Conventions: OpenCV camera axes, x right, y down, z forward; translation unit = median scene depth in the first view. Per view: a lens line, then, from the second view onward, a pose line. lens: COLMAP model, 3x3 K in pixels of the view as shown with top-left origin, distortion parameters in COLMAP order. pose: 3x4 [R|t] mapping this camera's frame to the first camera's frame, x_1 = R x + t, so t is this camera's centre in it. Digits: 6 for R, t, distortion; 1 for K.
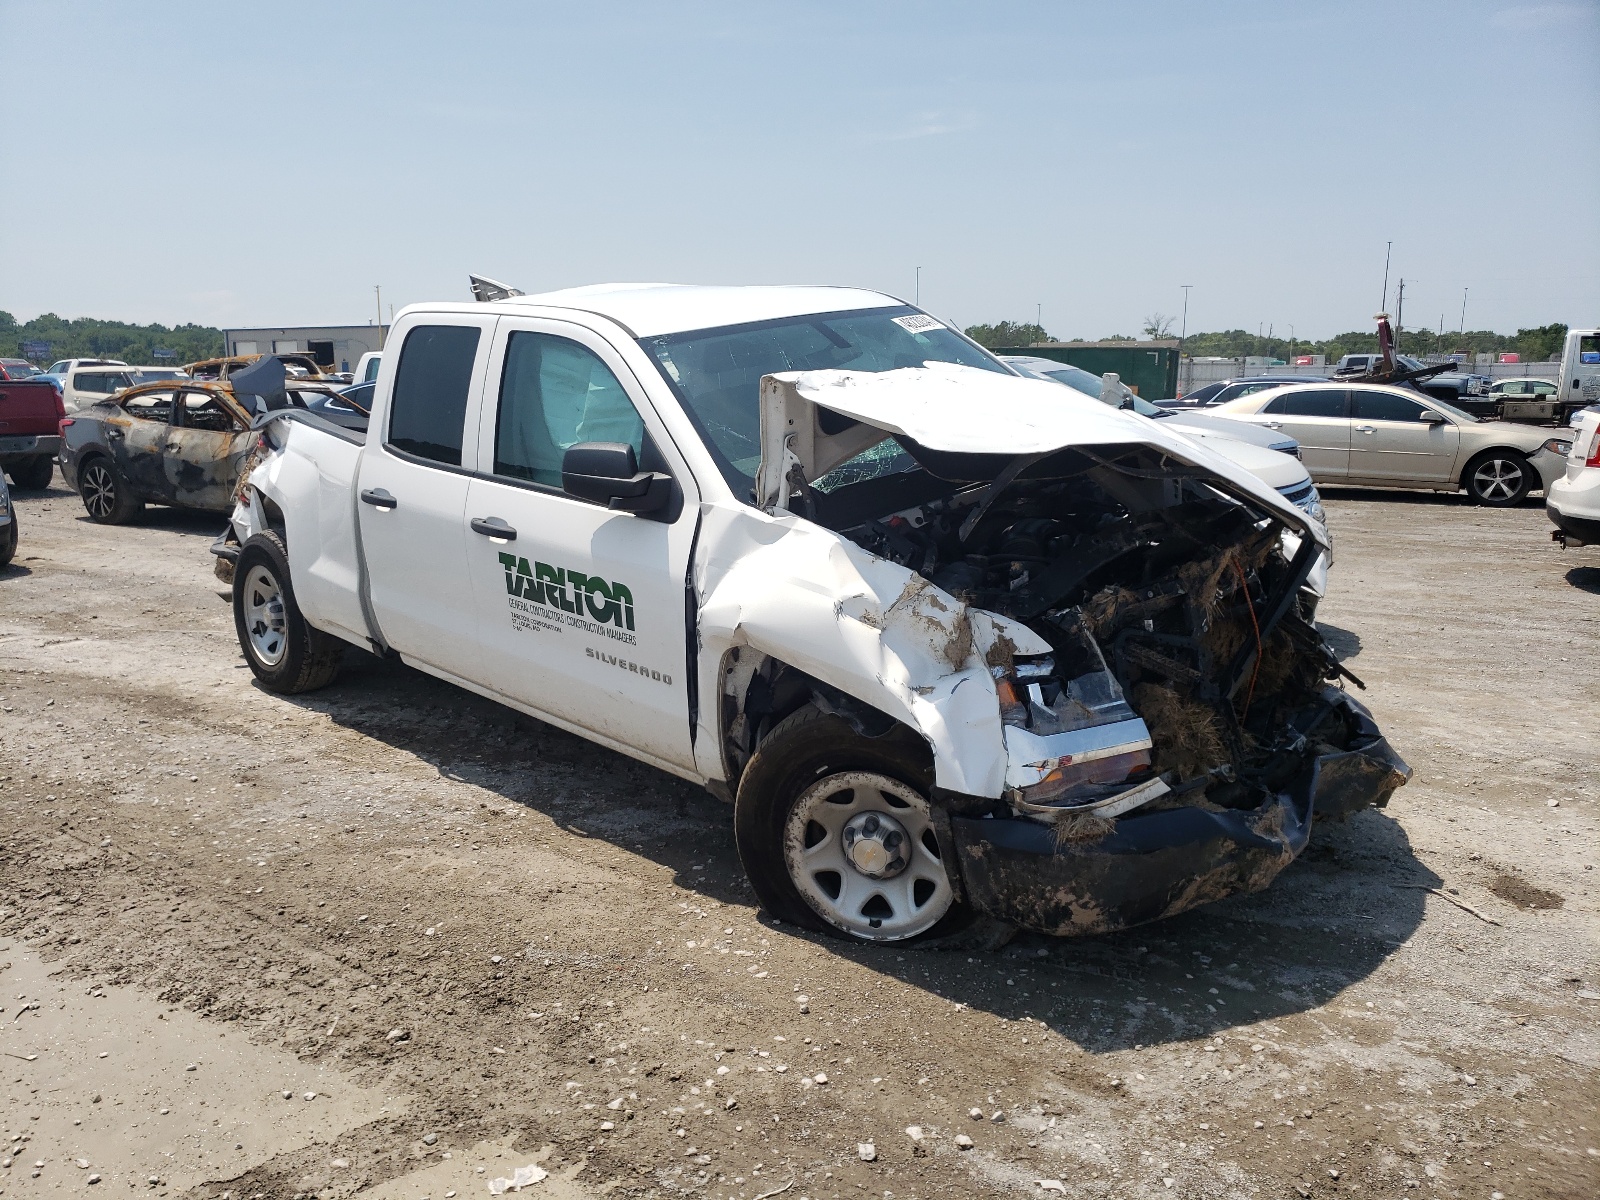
lens RADIAL K [[1191.2, 0, 800.0], [0, 1191.2, 600.0], [0, 0, 1]] dist [0.022432, 0.002871]
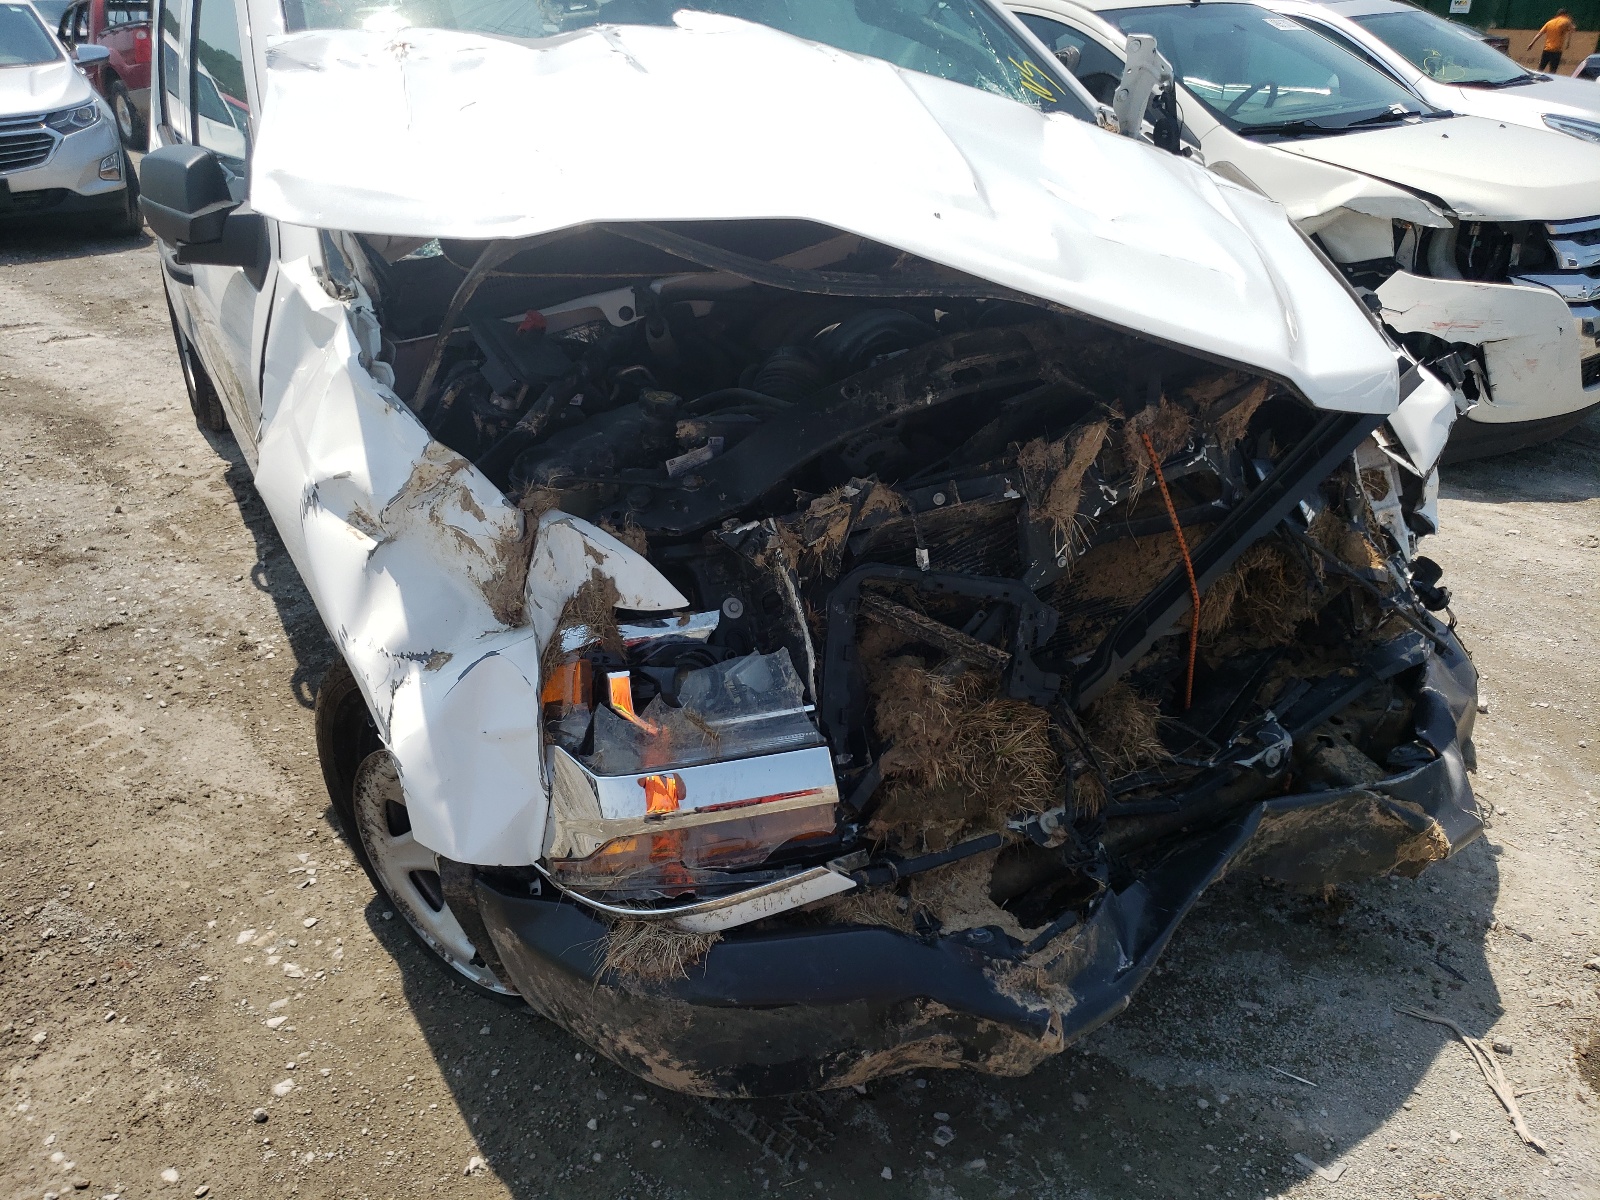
lens RADIAL K [[1201.6, 0, 802.3], [0, 1201.6, 632.8], [0, 0, 1]] dist [0.205551, -0.367666]
pose [[0.966461, 0.115175, -0.229537, 0.391018], [-0.046874, 0.957890, 0.283283, -0.104513], [0.252498, -0.263023, 0.931163, 0.498293]]
